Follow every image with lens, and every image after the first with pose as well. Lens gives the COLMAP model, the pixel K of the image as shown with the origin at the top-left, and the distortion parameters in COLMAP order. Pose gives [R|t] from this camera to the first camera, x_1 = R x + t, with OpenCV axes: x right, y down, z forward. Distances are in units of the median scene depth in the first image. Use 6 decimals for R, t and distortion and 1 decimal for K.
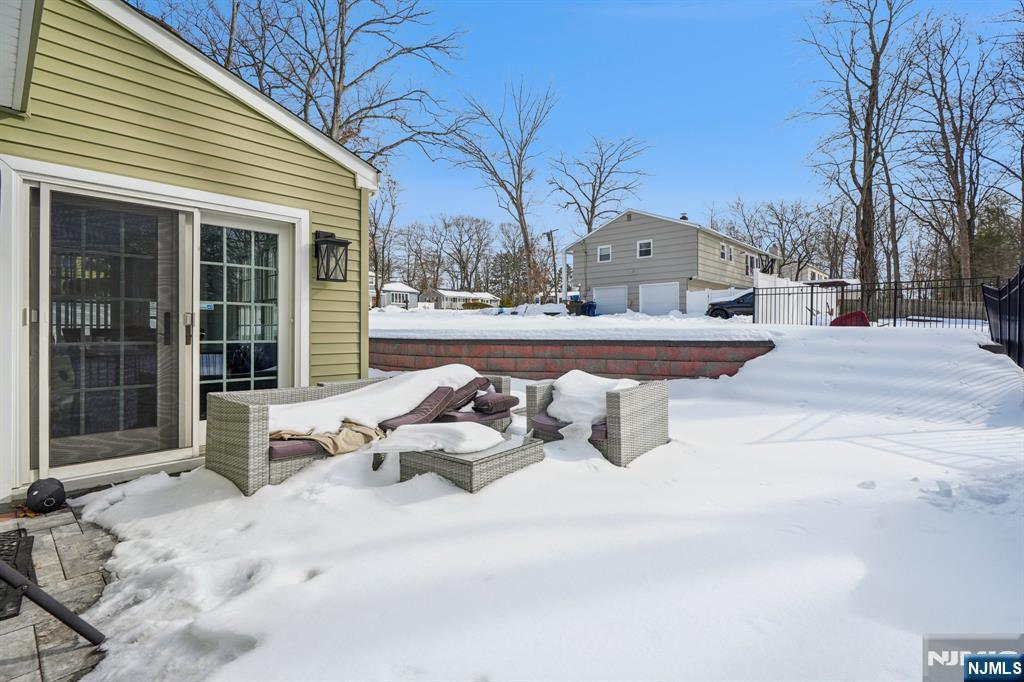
lens RADIAL K [[475.5, 0, 507.5], [0, 475.5, 338.2], [0, 0, 1]] dist [-0.003864, -0.000732]
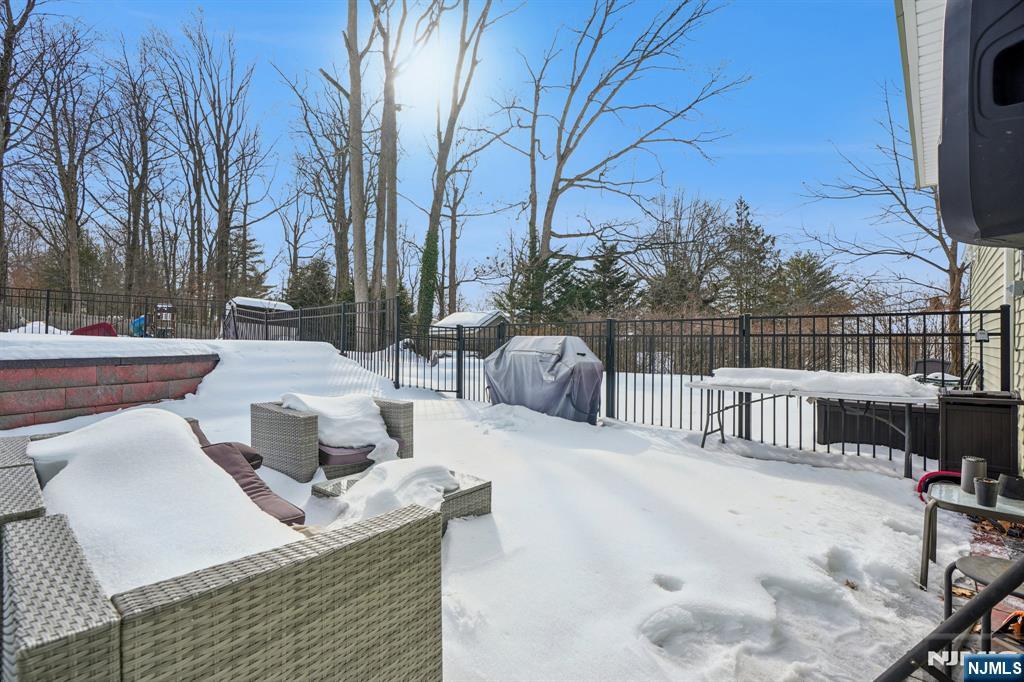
lens RADIAL K [[475.5, 0, 507.5], [0, 475.5, 338.2], [0, 0, 1]] dist [-0.003864, -0.000732]
pose [[-0.005314, 0.003623, 0.999979, -0.435694], [0.011158, 0.999931, -0.003564, -0.017055], [-0.999924, 0.011139, -0.005354, 0.380732]]
